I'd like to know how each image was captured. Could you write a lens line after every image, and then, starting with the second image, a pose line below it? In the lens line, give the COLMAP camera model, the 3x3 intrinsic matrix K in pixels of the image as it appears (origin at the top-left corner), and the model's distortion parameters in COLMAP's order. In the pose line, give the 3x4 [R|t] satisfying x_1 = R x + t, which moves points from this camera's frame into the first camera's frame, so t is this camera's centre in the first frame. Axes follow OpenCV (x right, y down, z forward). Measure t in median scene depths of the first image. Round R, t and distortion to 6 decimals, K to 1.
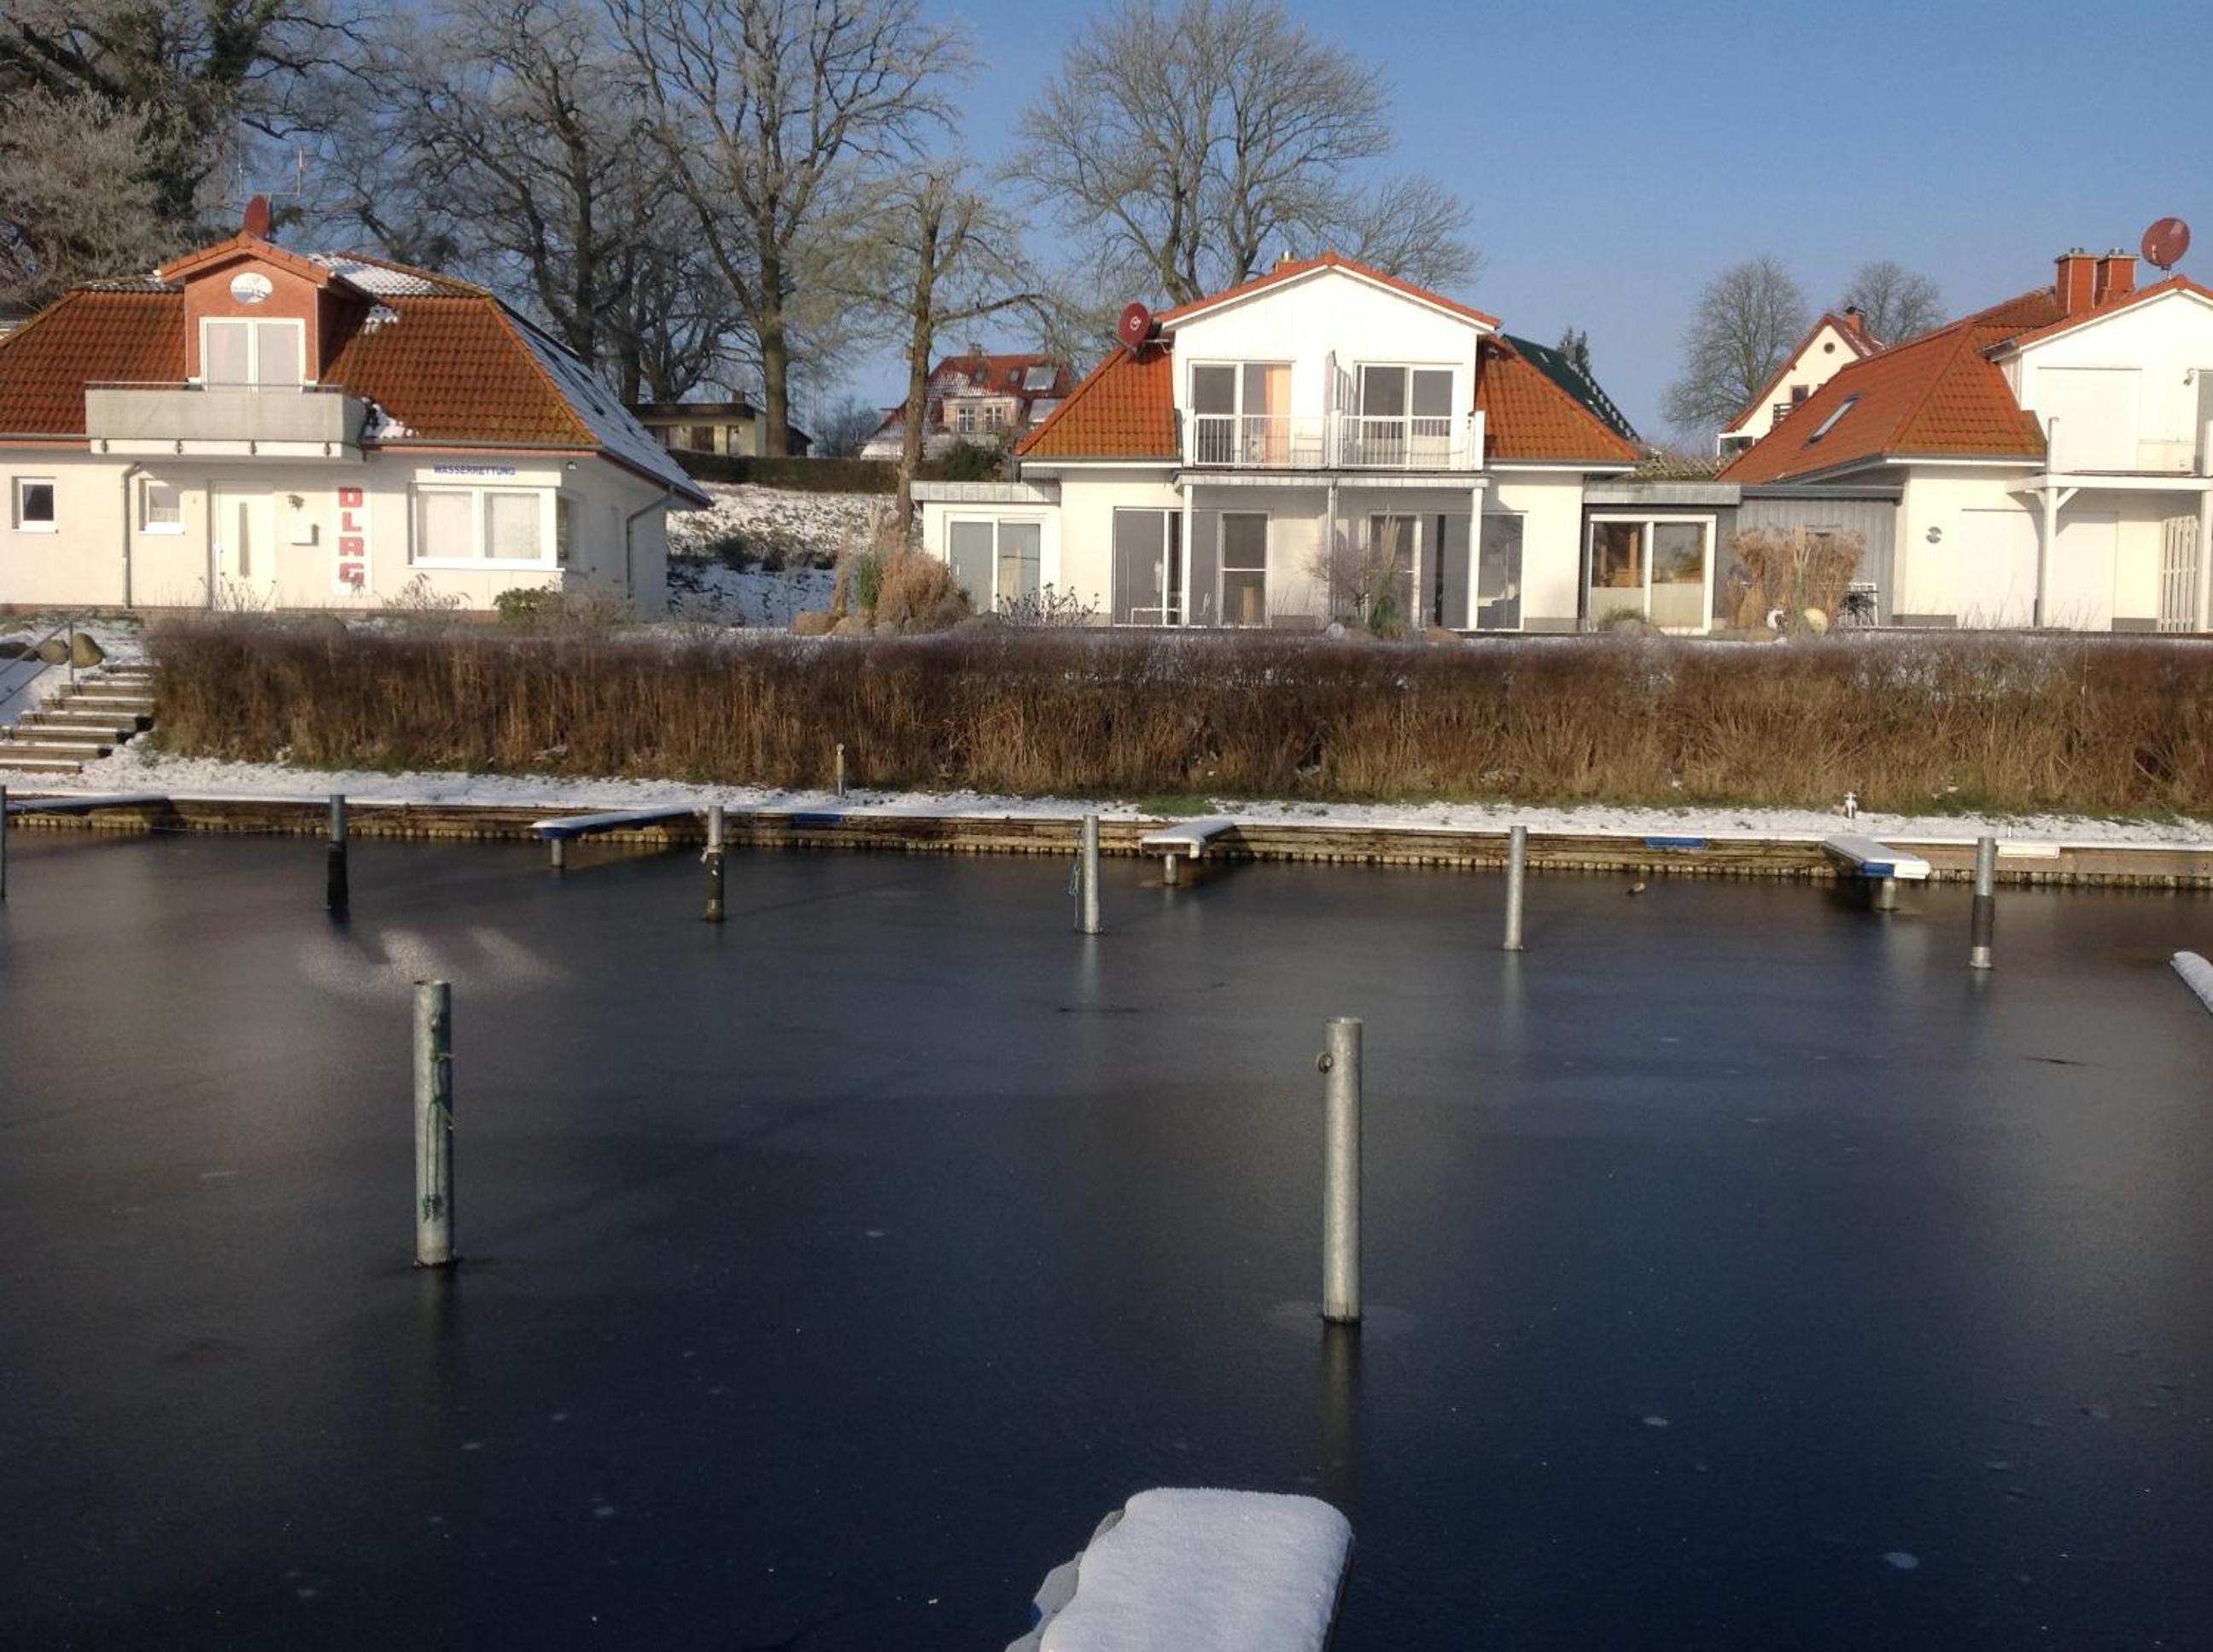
lens RADIAL K [[1967.4, 0, 1106.5], [0, 1967.4, 826.0], [0, 0, 1]] dist [0.111606, -0.286326]
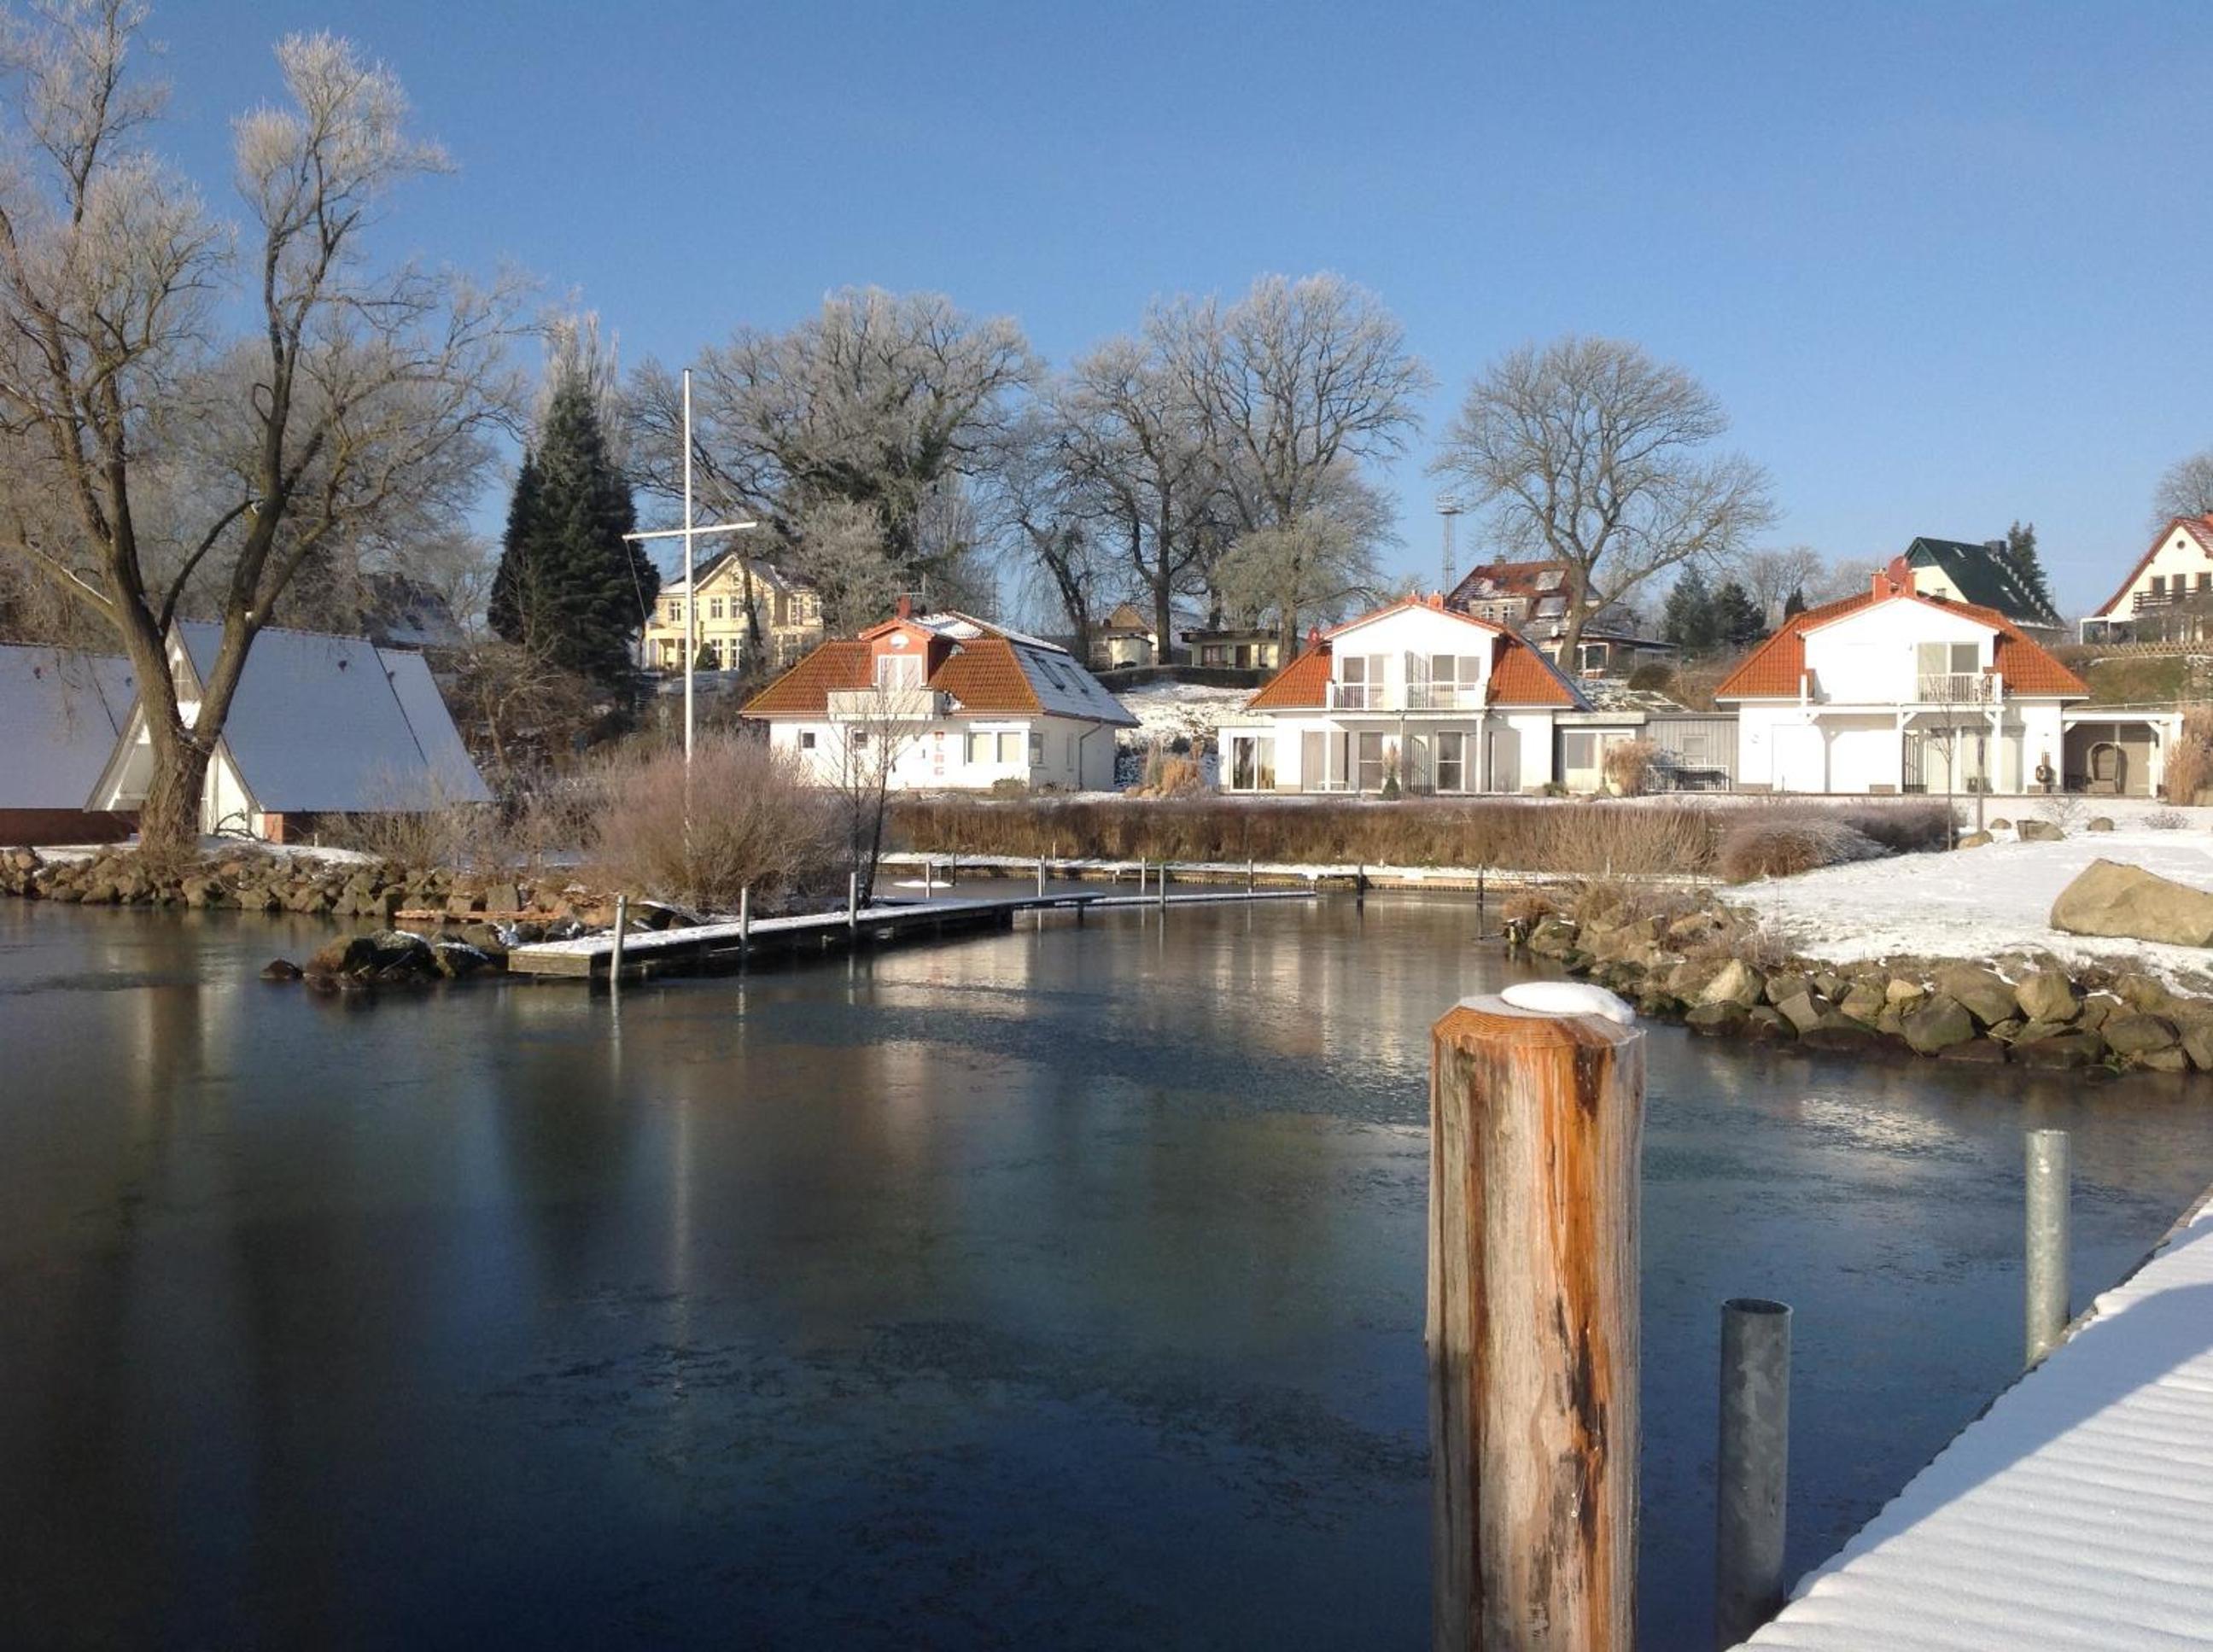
lens RADIAL K [[1780.2, 0, 1106.5], [0, 1780.2, 826.0], [0, 0, 1]] dist [0.001189, -0.000957]
pose [[0.942242, 0.000076, -0.334932, 0.406789], [-0.024439, 0.997350, -0.068526, 0.055330], [0.334039, 0.072753, 0.939747, -0.693063]]
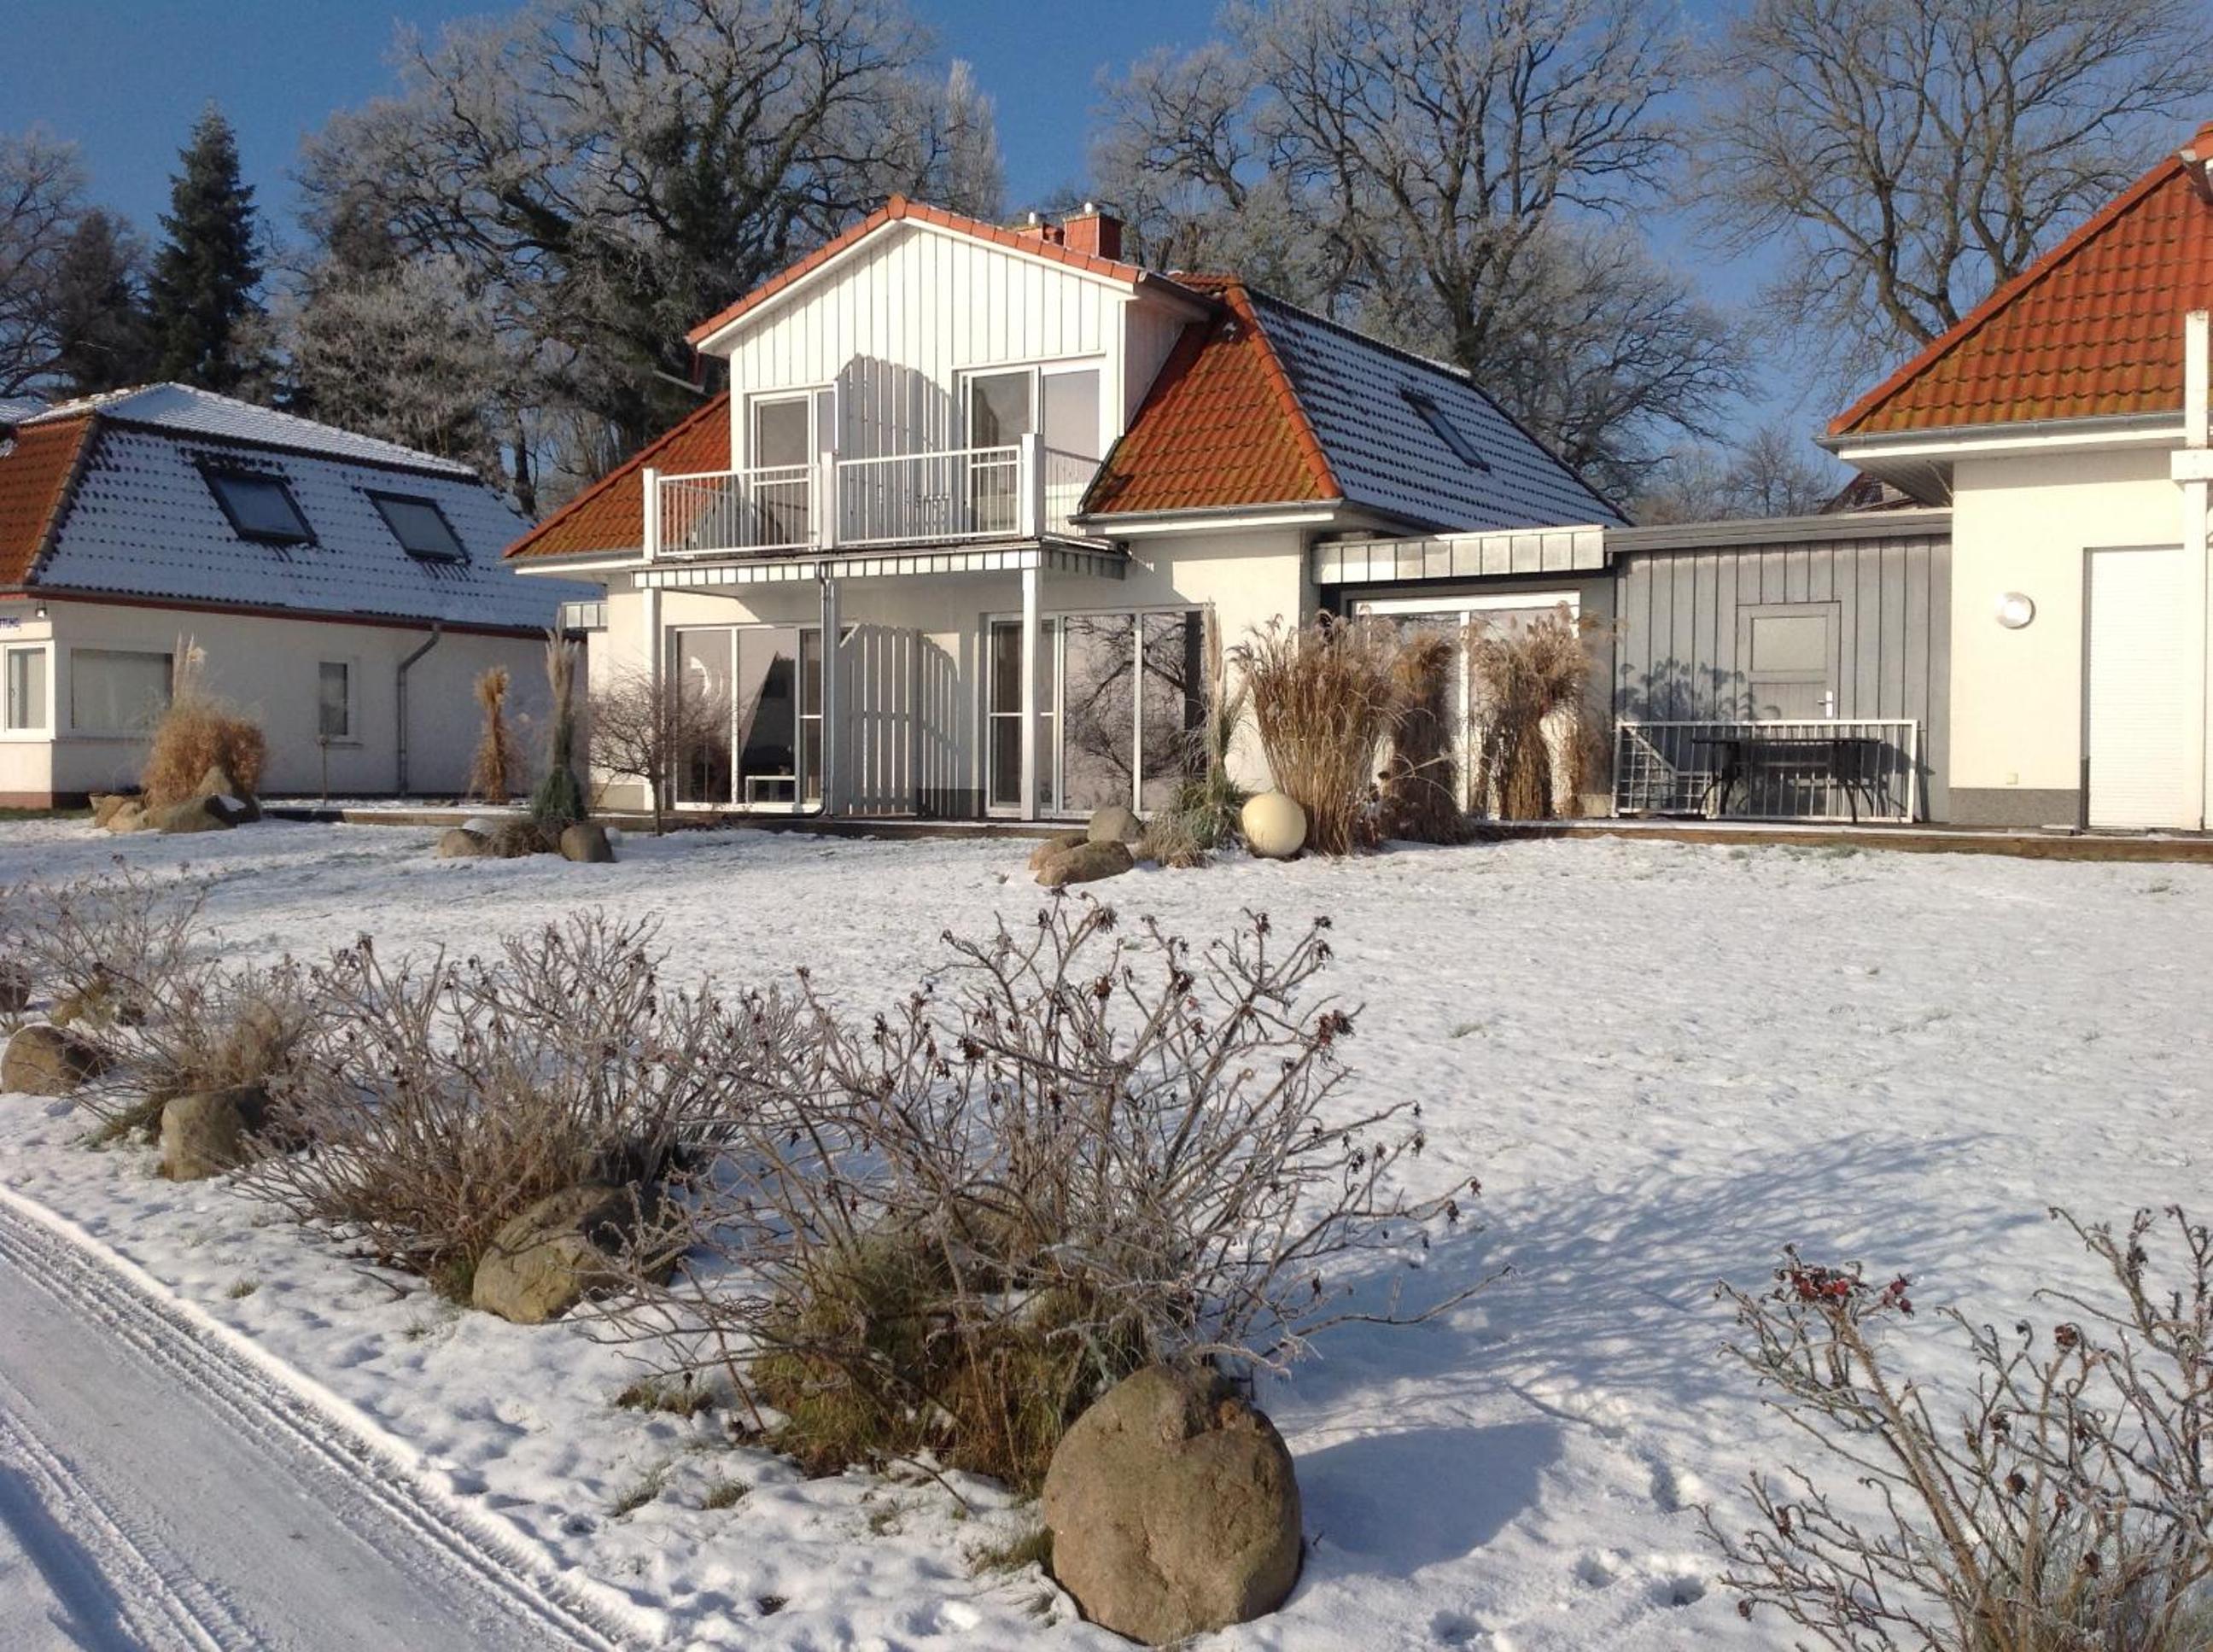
lens RADIAL K [[1967.4, 0, 1106.5], [0, 1967.4, 826.0], [0, 0, 1]] dist [0.111606, -0.286326]
pose [[0.845889, 0.009886, -0.533267, 0.486895], [-0.038265, 0.998377, -0.042189, -0.072405], [0.531984, 0.056093, 0.844894, 0.524063]]
